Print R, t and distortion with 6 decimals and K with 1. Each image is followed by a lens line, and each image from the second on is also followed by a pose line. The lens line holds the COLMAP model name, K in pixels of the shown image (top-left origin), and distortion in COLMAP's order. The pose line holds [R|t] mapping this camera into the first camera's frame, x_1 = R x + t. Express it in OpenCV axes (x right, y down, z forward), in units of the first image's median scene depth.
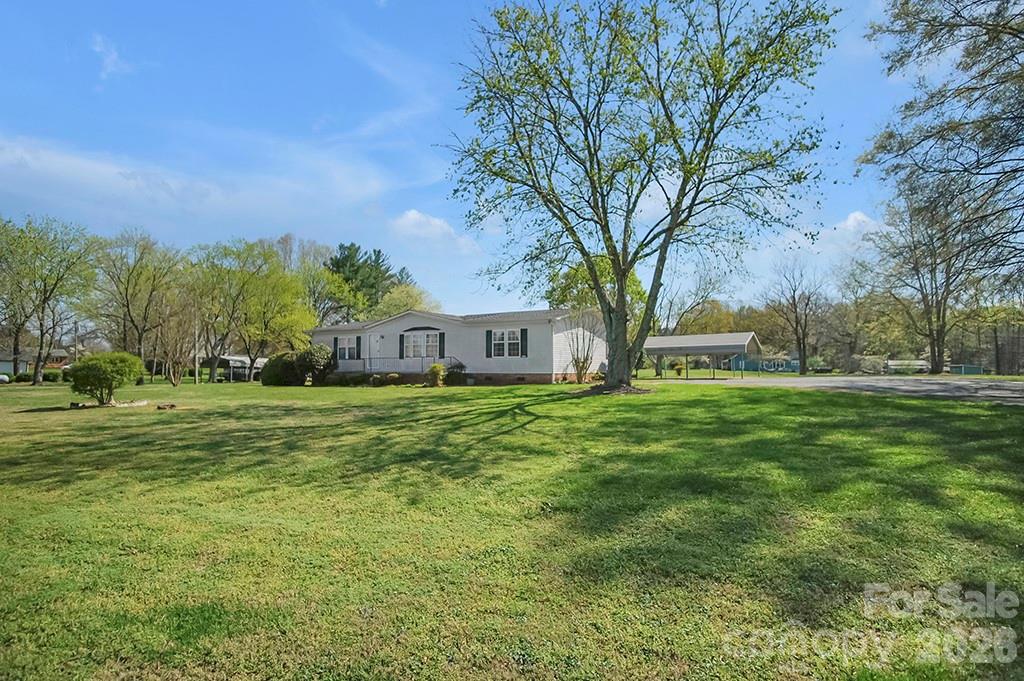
lens RADIAL K [[549.1, 0, 512.0], [0, 549.1, 340.5], [0, 0, 1]] dist [-0.024380, 0.002465]
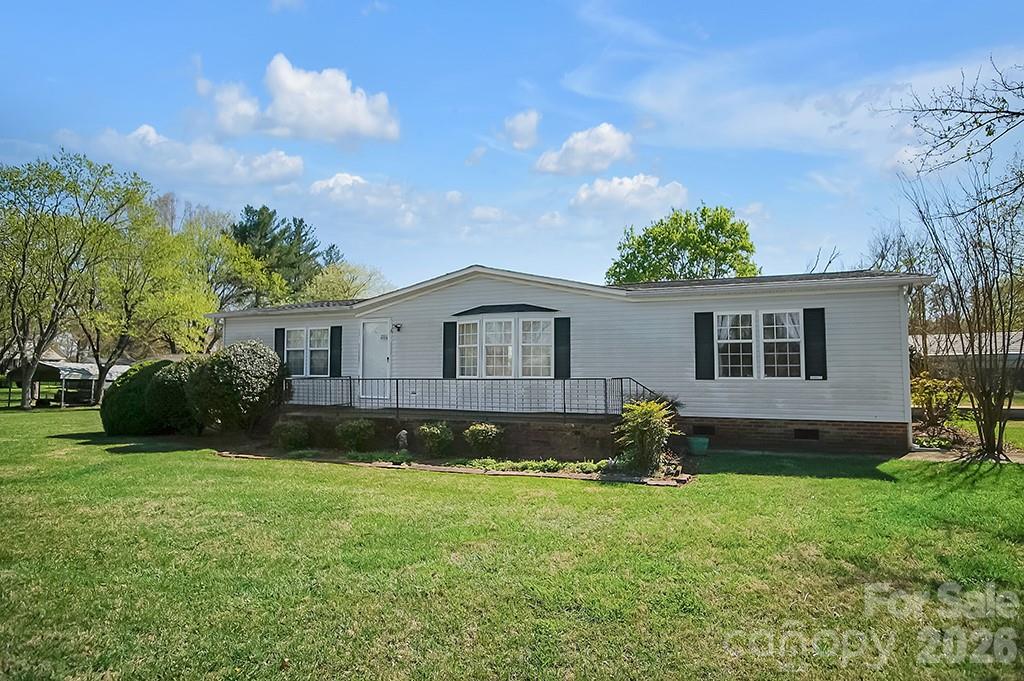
lens RADIAL K [[549.1, 0, 512.0], [0, 549.1, 340.5], [0, 0, 1]] dist [-0.024380, 0.002465]
pose [[0.984092, 0.012243, 0.177240, -0.130899], [-0.011189, 0.999913, -0.006943, 0.003570], [-0.177309, 0.004850, 0.984143, 0.316634]]
